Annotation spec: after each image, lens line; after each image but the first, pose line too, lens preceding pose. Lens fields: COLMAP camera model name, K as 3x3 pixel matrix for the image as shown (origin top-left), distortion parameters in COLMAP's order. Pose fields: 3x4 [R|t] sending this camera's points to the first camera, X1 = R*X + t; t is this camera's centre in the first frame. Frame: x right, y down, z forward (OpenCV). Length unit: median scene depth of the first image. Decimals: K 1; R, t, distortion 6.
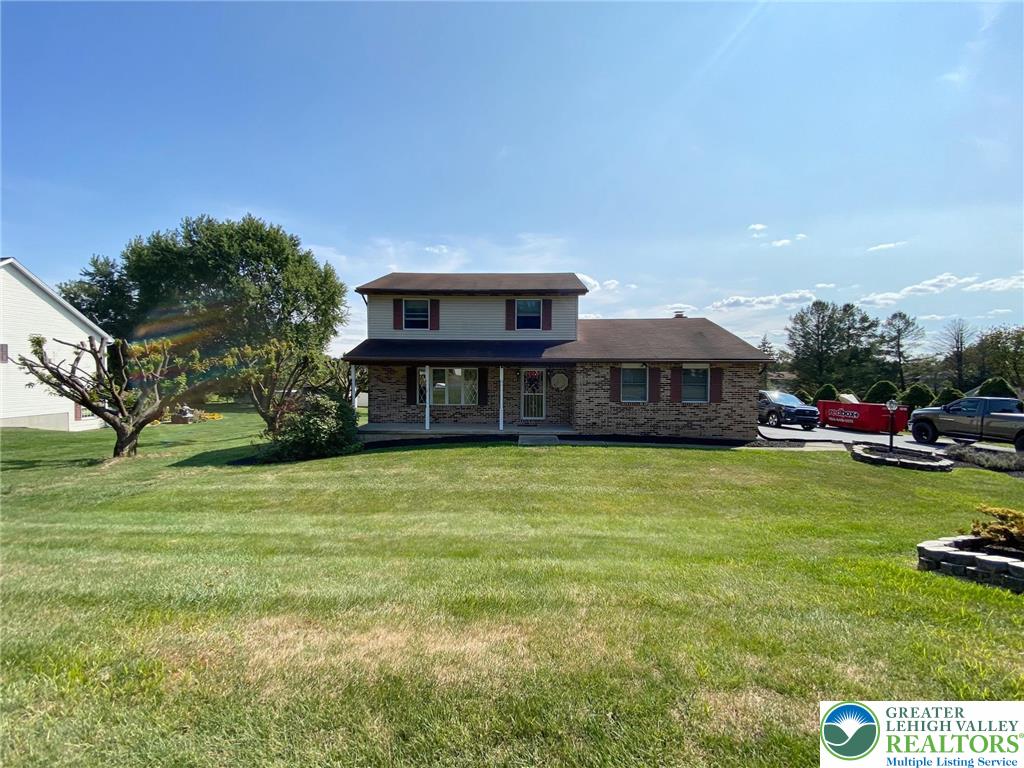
lens RADIAL K [[412.4, 0, 514.8], [0, 412.4, 383.9], [0, 0, 1]] dist [0.029803, -0.024514]
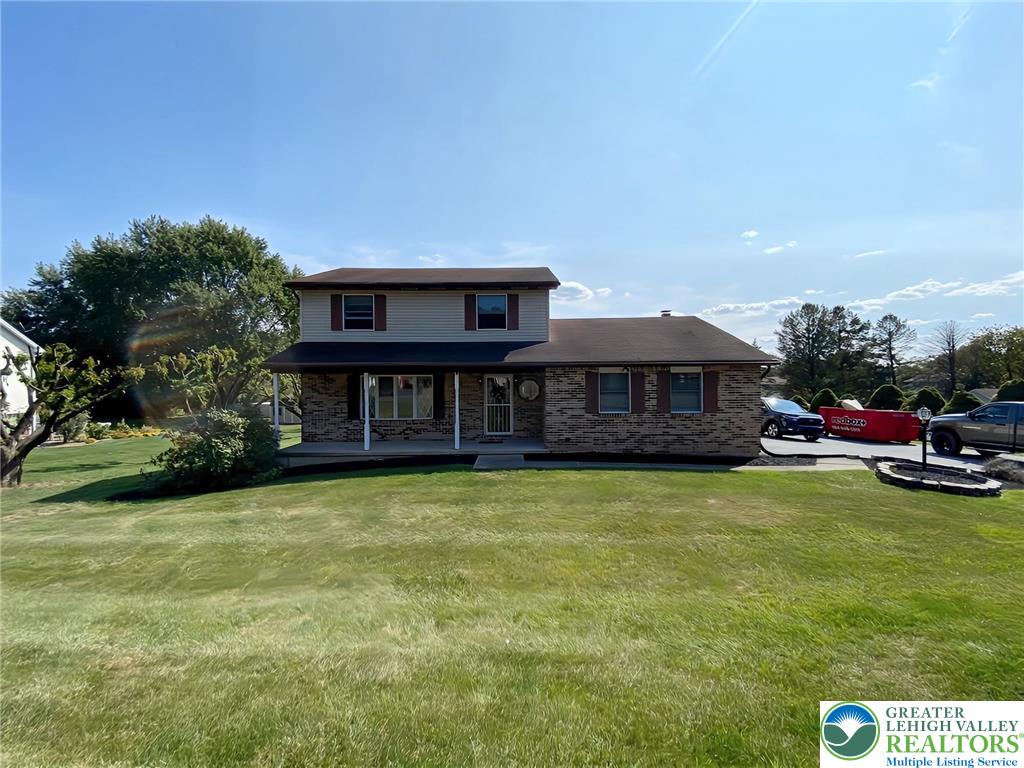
lens RADIAL K [[412.4, 0, 514.8], [0, 412.4, 383.9], [0, 0, 1]] dist [0.029803, -0.024514]
pose [[0.999665, -0.012288, 0.022777, 0.061342], [0.012754, 0.999710, -0.020407, -0.001145], [-0.022520, 0.020690, 0.999532, 0.148852]]
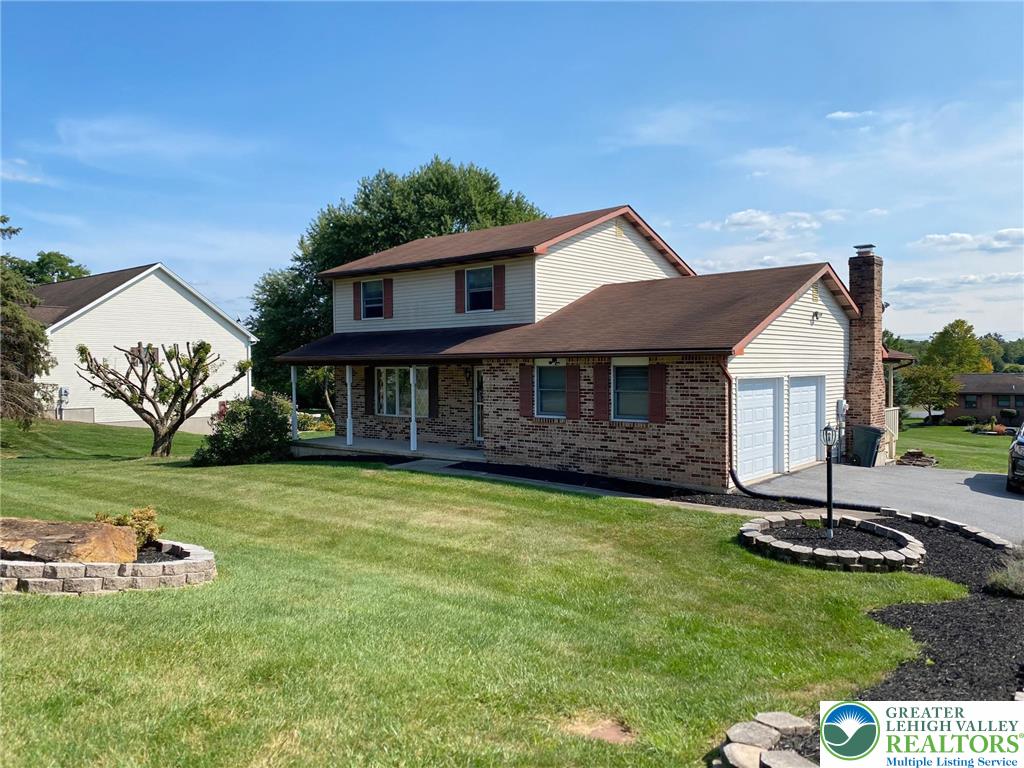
lens RADIAL K [[779.2, 0, 502.9], [0, 779.2, 382.4], [0, 0, 1]] dist [0.028447, -0.006477]
pose [[0.780664, 0.001014, -0.624950, 0.898621], [-0.006406, 0.999959, -0.006380, -0.003494], [0.624918, 0.008984, 0.780639, -0.001402]]
